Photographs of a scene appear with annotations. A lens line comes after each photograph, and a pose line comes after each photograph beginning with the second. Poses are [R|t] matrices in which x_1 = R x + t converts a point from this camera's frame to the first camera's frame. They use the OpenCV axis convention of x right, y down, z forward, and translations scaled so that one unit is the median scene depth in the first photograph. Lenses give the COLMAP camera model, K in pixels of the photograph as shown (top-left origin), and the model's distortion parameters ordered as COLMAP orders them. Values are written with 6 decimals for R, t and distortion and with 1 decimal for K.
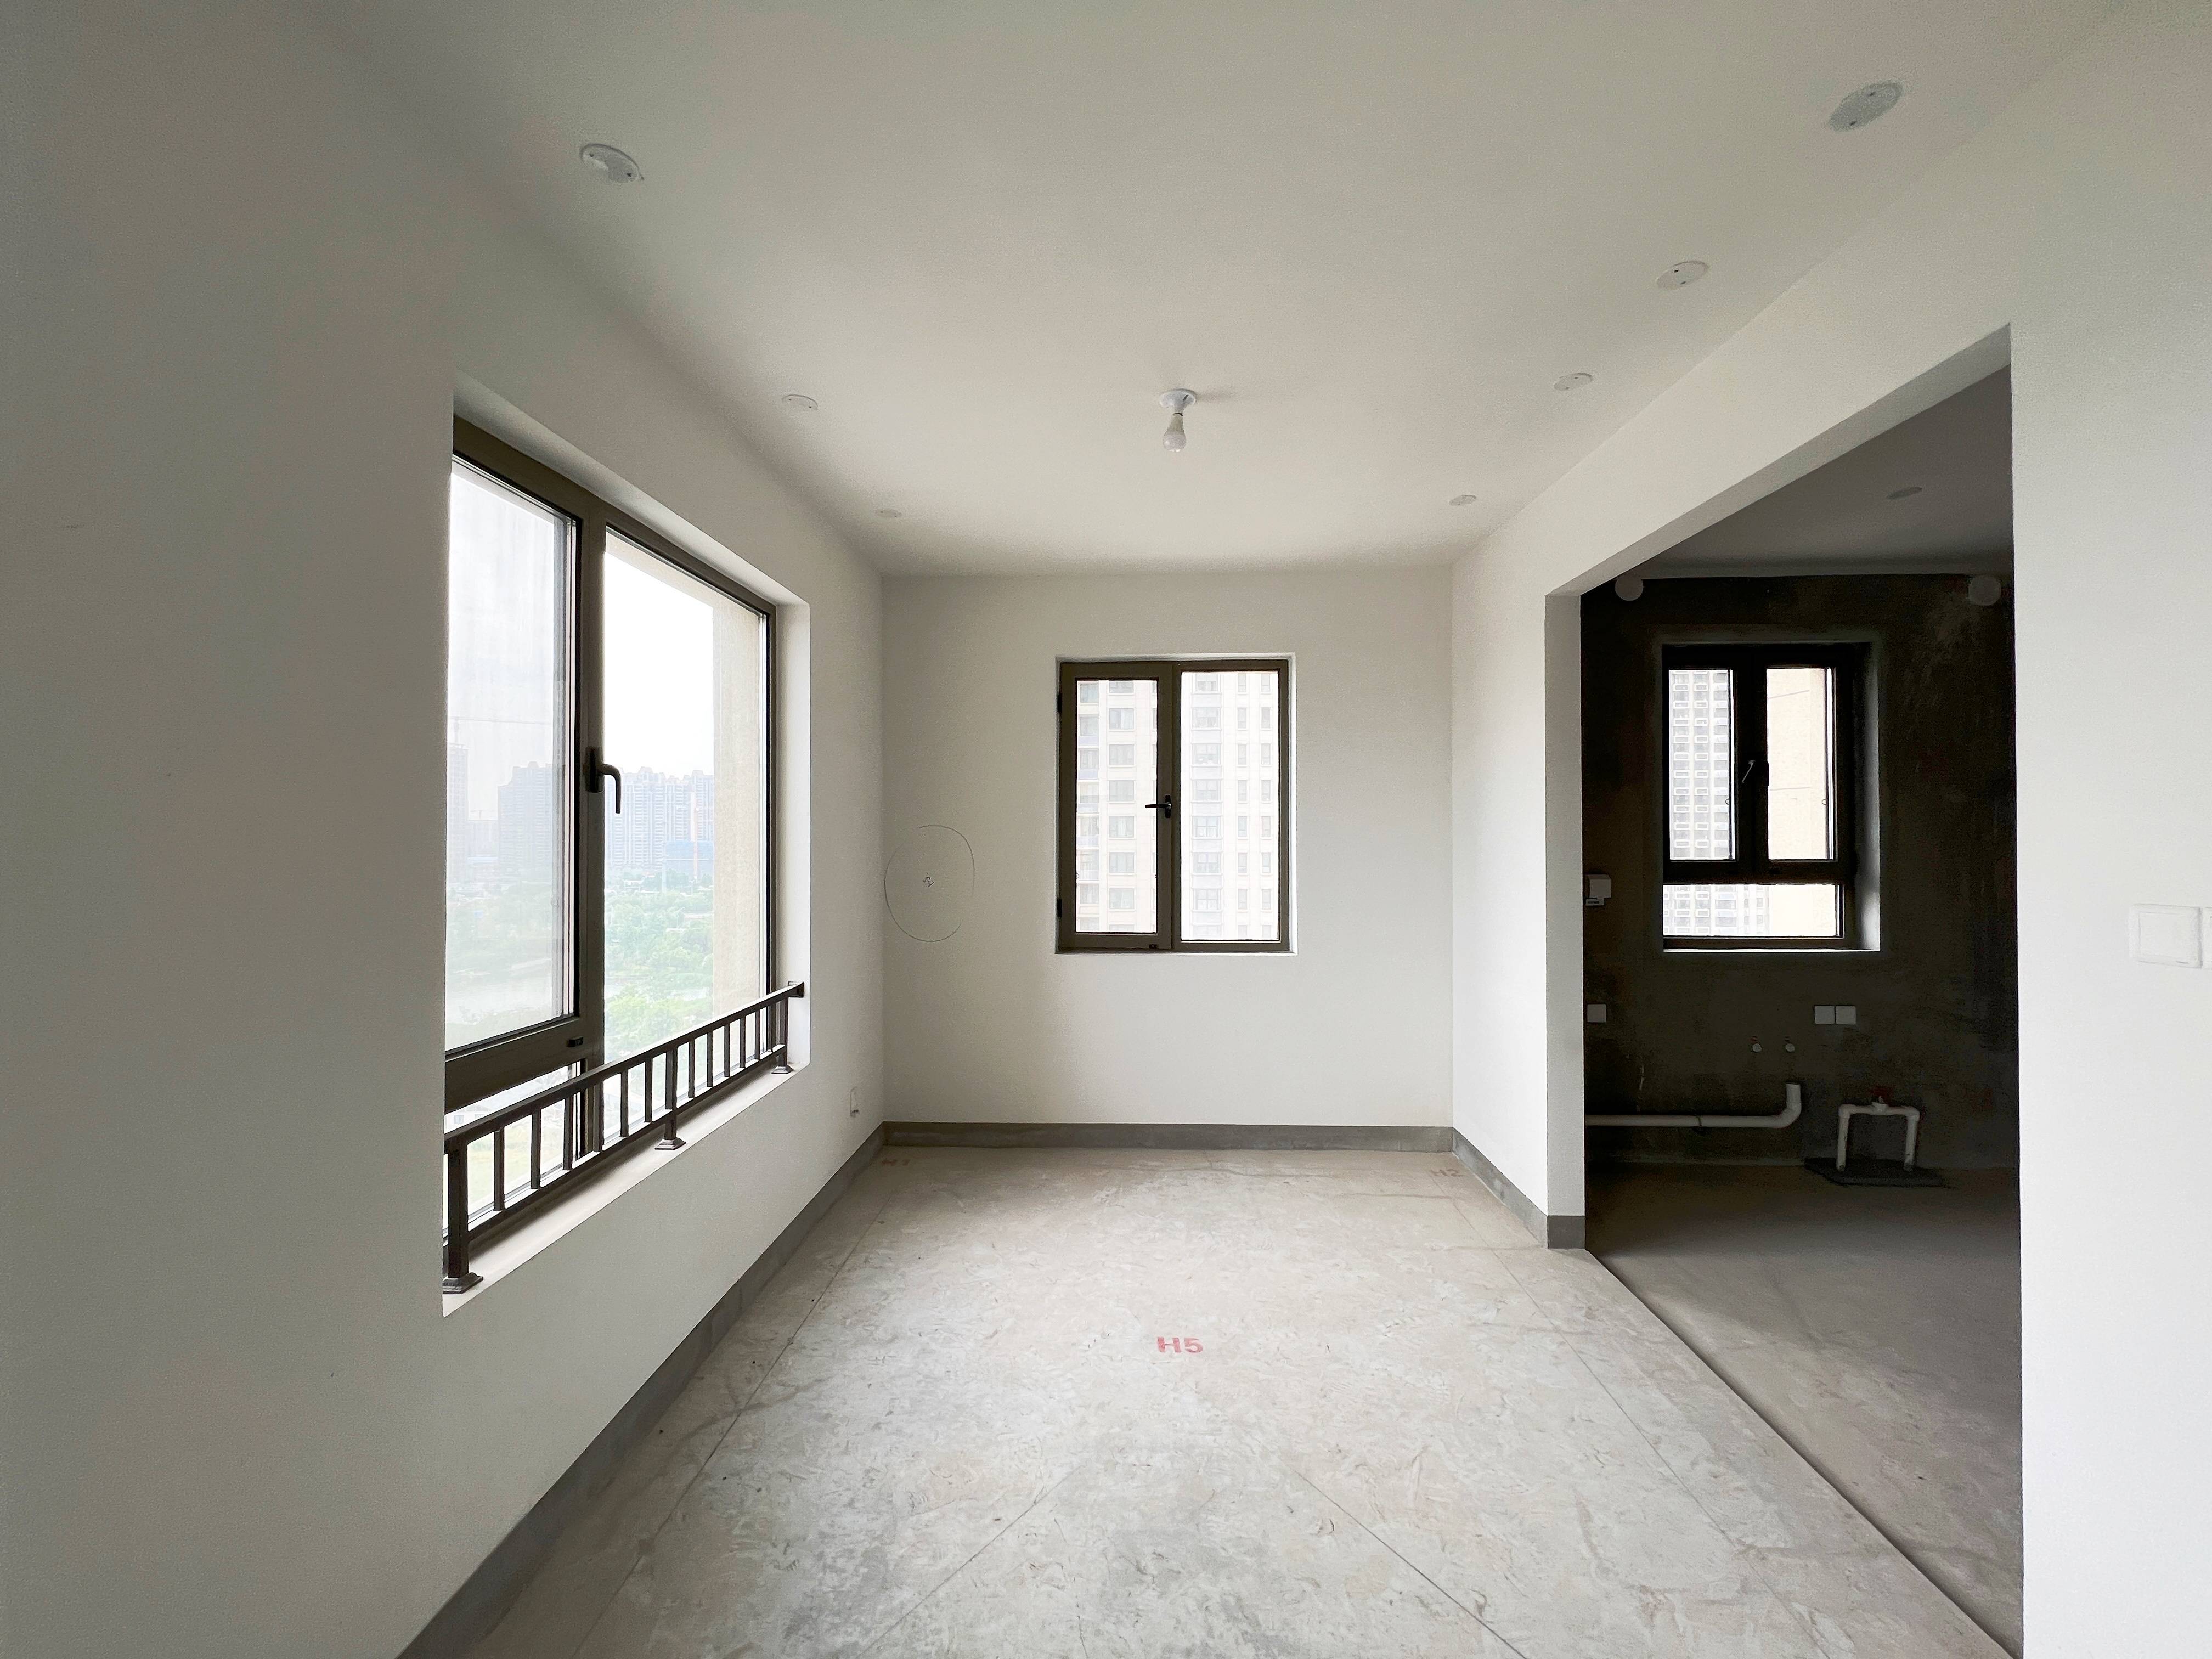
lens RADIAL K [[907.4, 0, 1103.1], [0, 907.4, 827.6], [0, 0, 1]] dist [-0.011479, 0.001553]
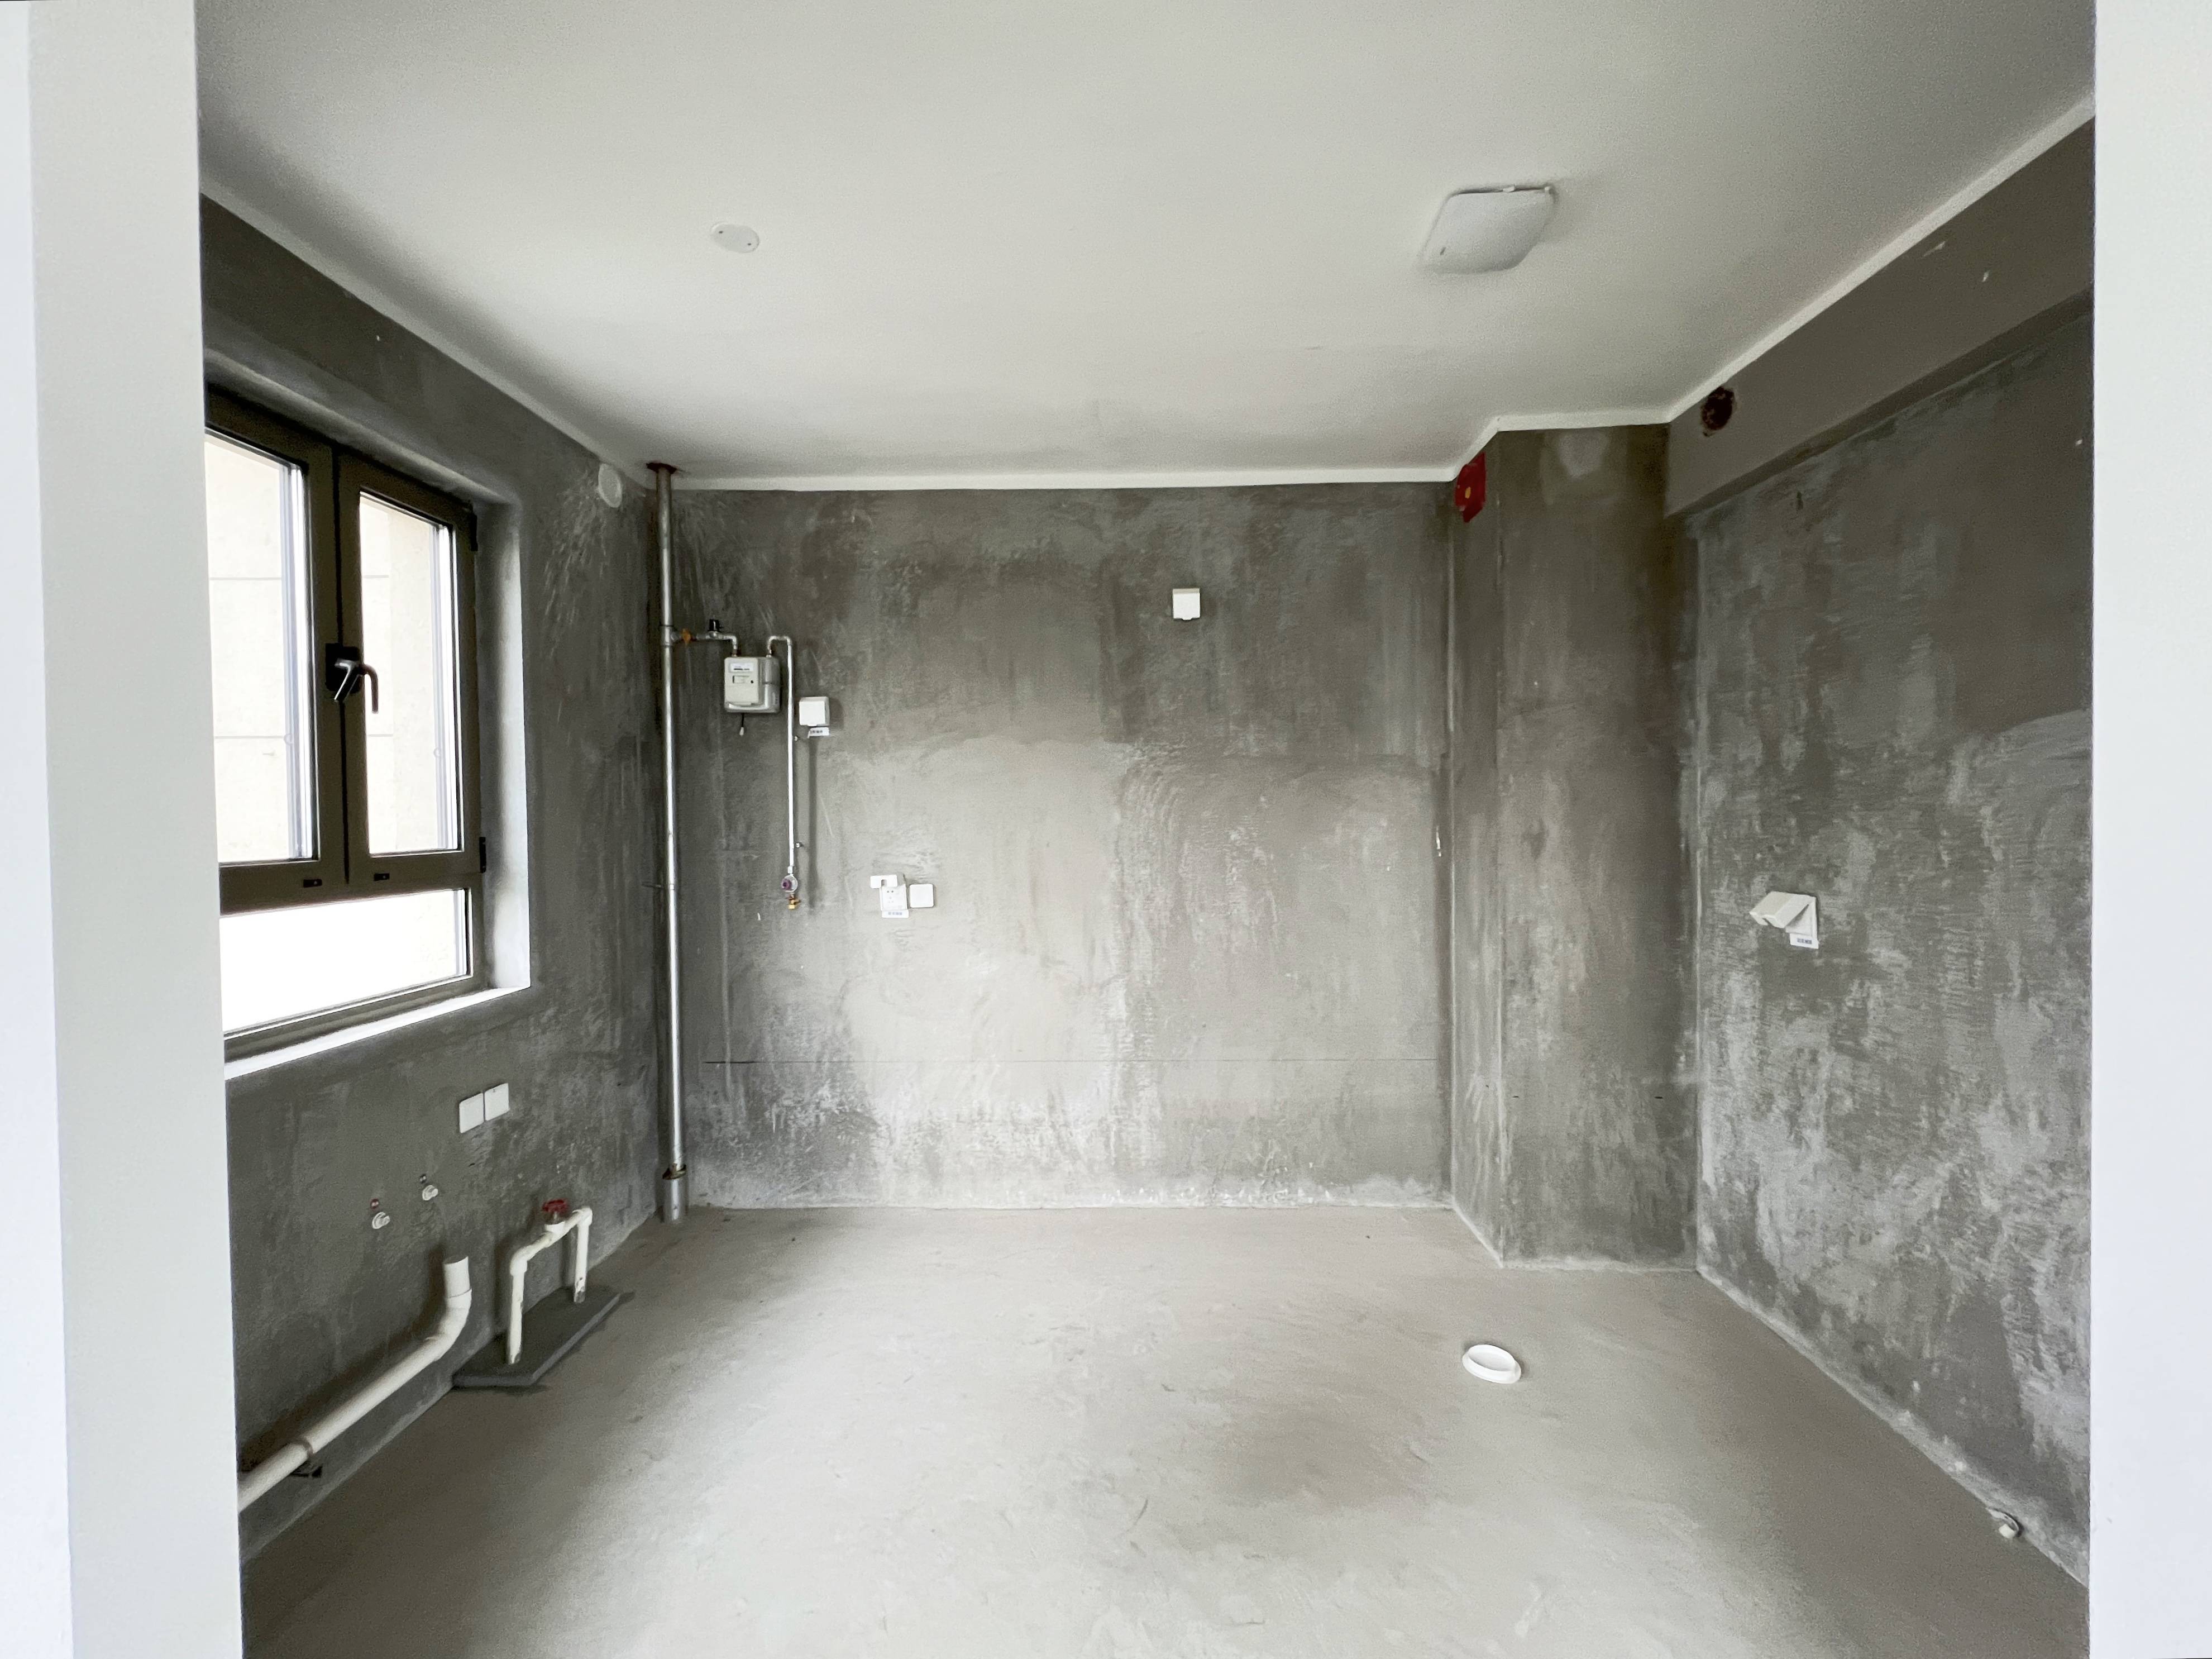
lens RADIAL K [[907.5, 0, 1100.7], [0, 907.5, 817.1], [0, 0, 1]] dist [-0.011479, 0.001553]
pose [[0.008689, -0.011983, 0.999890, 0.217136], [0.007019, 0.999904, 0.011922, 0.010178], [-0.999938, 0.006914, 0.008772, 0.580974]]
